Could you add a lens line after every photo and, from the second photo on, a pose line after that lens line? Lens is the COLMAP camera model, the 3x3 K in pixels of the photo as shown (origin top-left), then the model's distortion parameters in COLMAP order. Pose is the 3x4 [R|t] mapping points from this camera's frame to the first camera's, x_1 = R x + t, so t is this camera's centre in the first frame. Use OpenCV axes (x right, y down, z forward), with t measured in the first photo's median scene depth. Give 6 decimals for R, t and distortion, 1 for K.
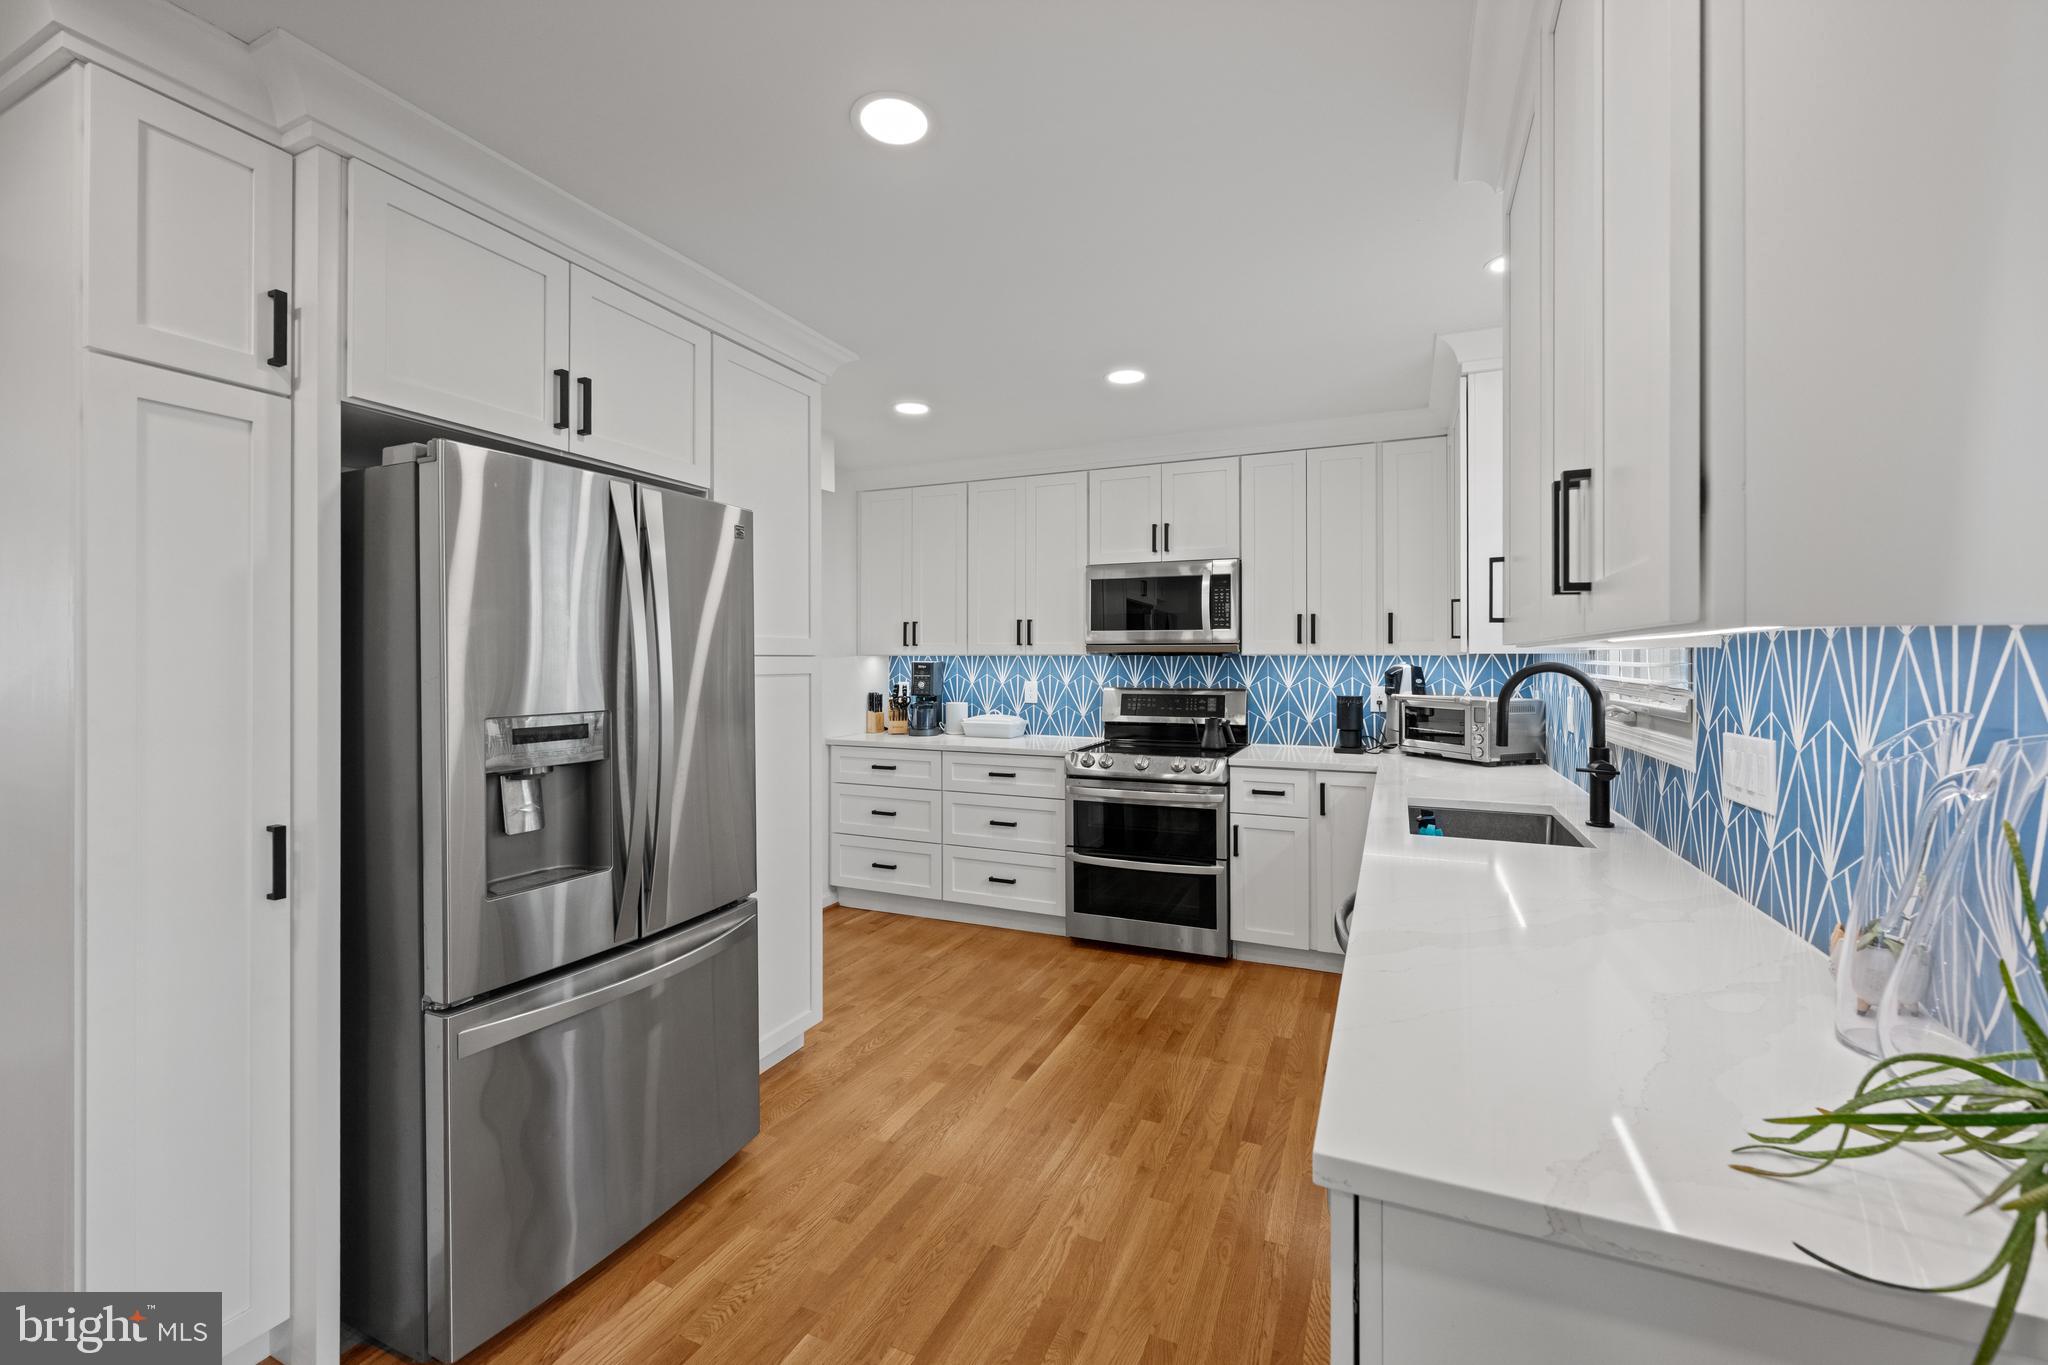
lens RADIAL K [[818.6, 0, 1027.5], [0, 818.6, 661.2], [0, 0, 1]] dist [-0.002085, -0.000538]
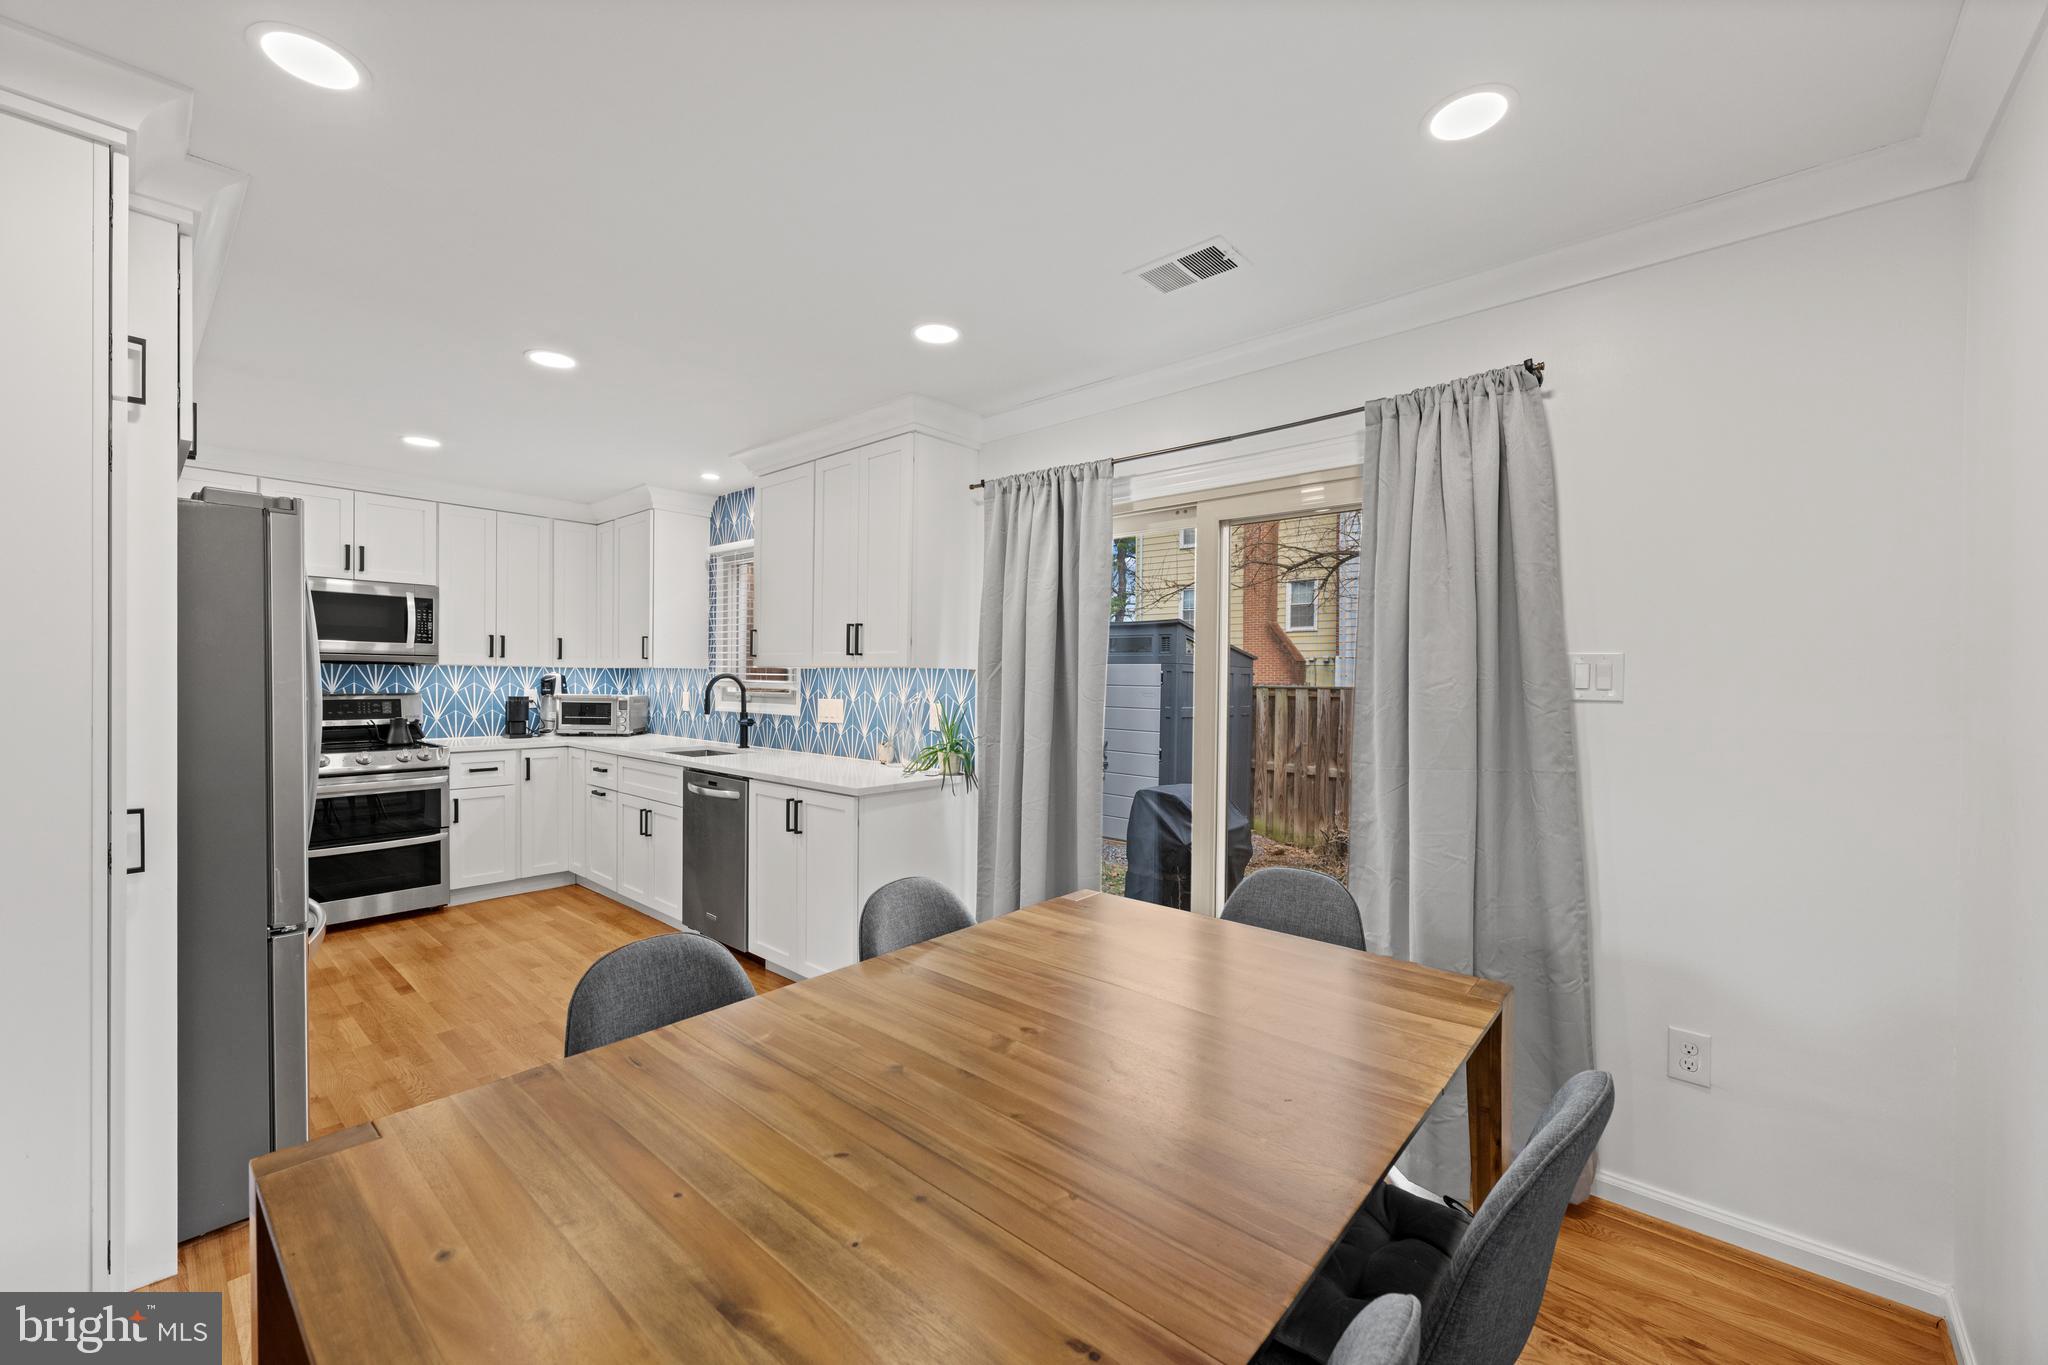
lens RADIAL K [[818.6, 0, 1030.5], [0, 818.6, 679.2], [0, 0, 1]] dist [-0.002085, -0.000538]
pose [[0.294486, -0.000853, 0.955655, -0.686024], [-0.010397, 0.999938, 0.004096, -0.000568], [-0.955599, -0.011142, 0.294459, -0.225483]]
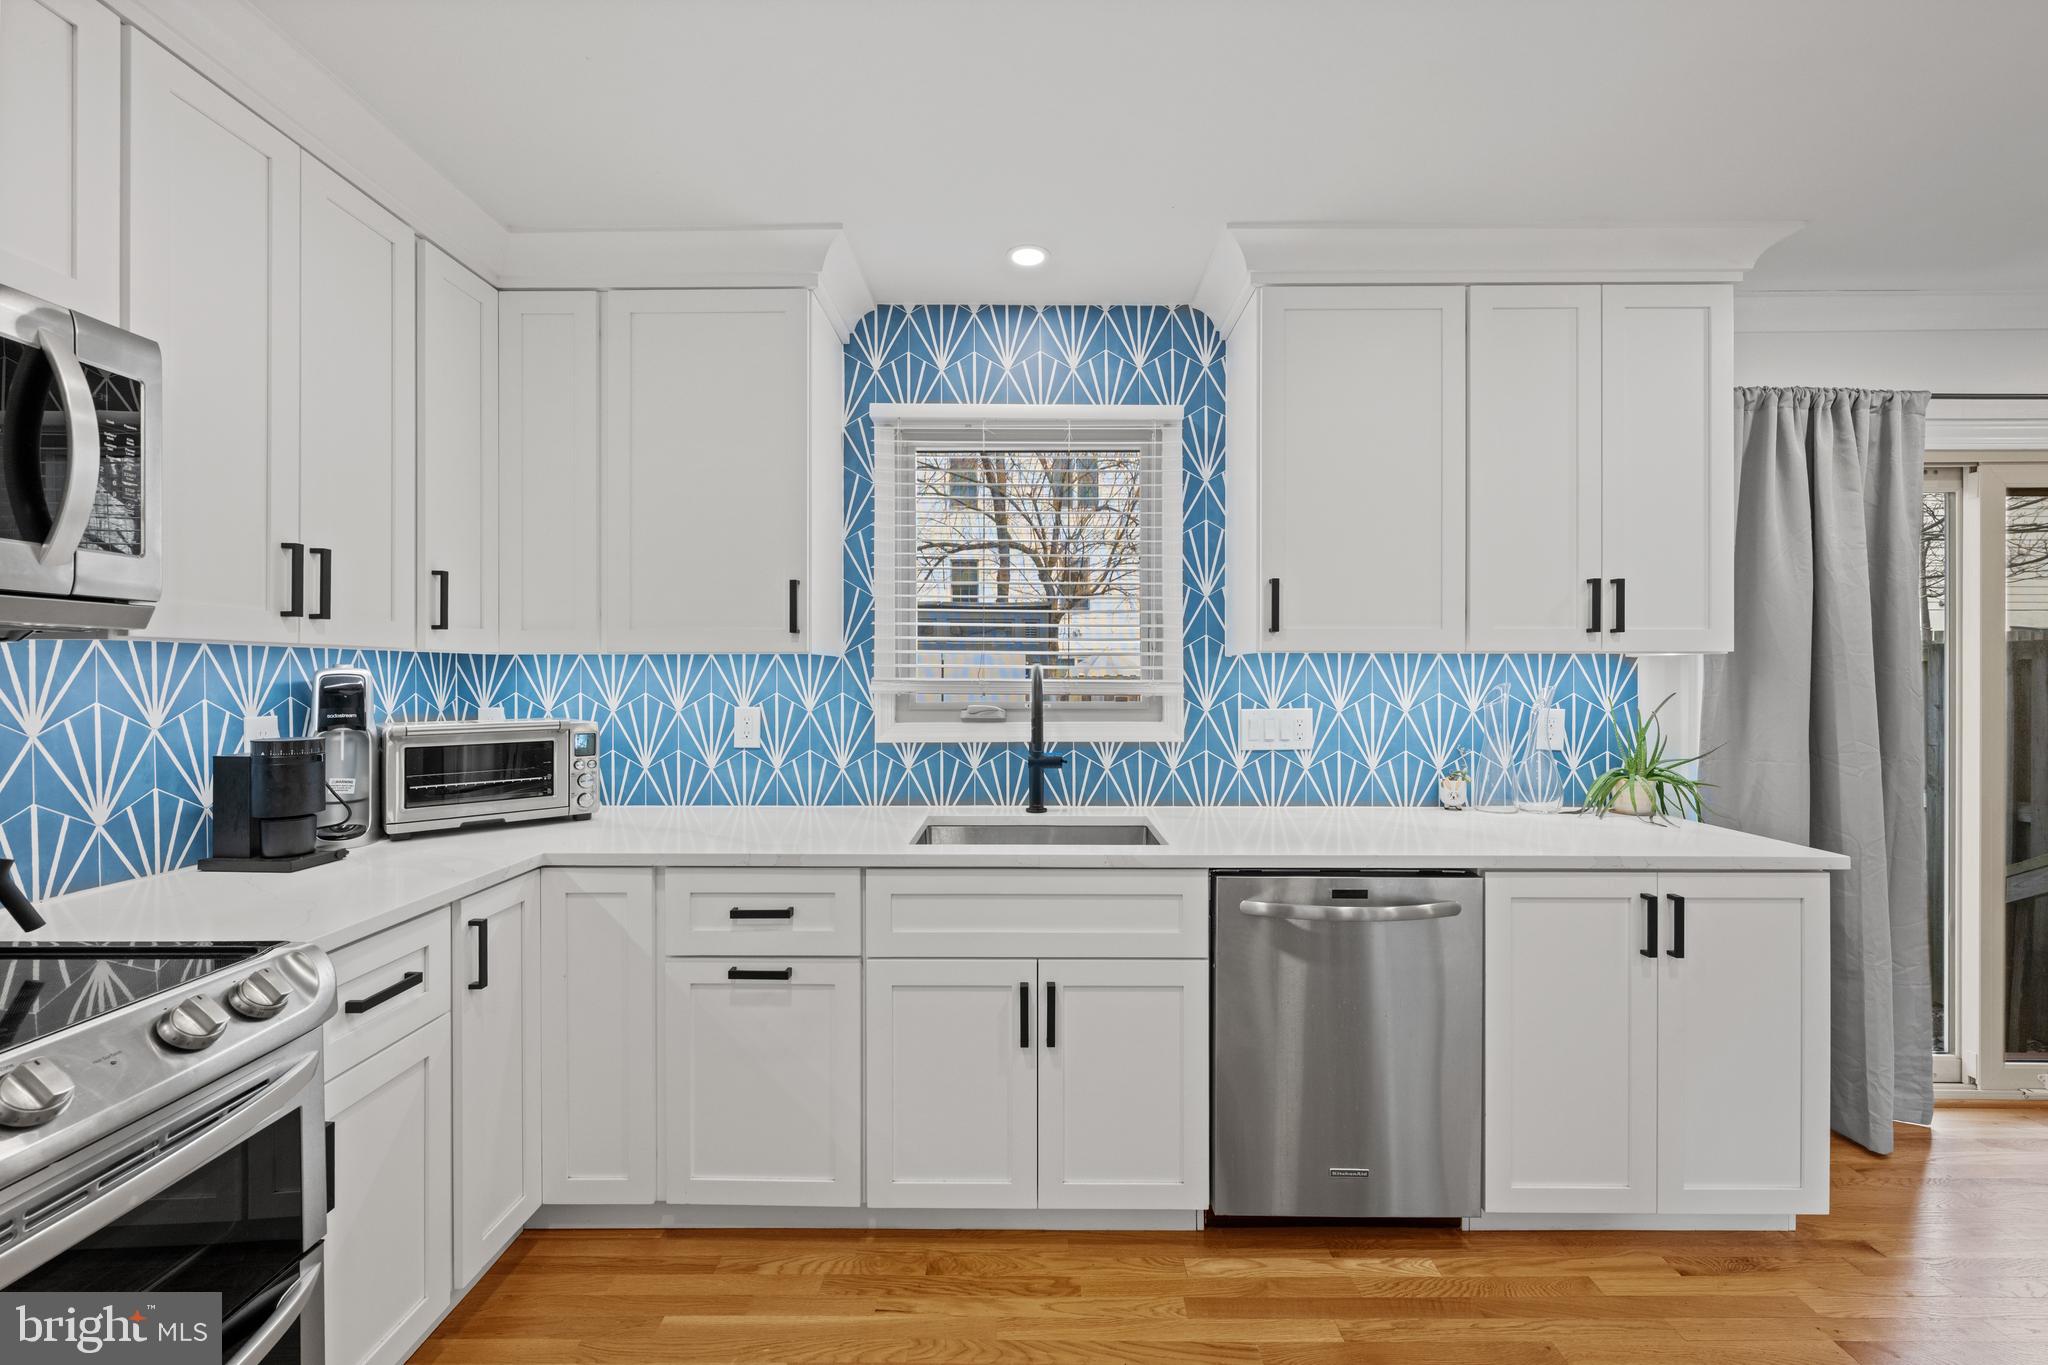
lens RADIAL K [[818.6, 0, 1031.7], [0, 818.6, 663.3], [0, 0, 1]] dist [-0.002085, -0.000538]
pose [[-0.405155, 0.004378, 0.914237, -0.188608], [-0.002176, 0.999981, -0.005753, 0.002589], [-0.914245, -0.004320, -0.405138, 0.845246]]
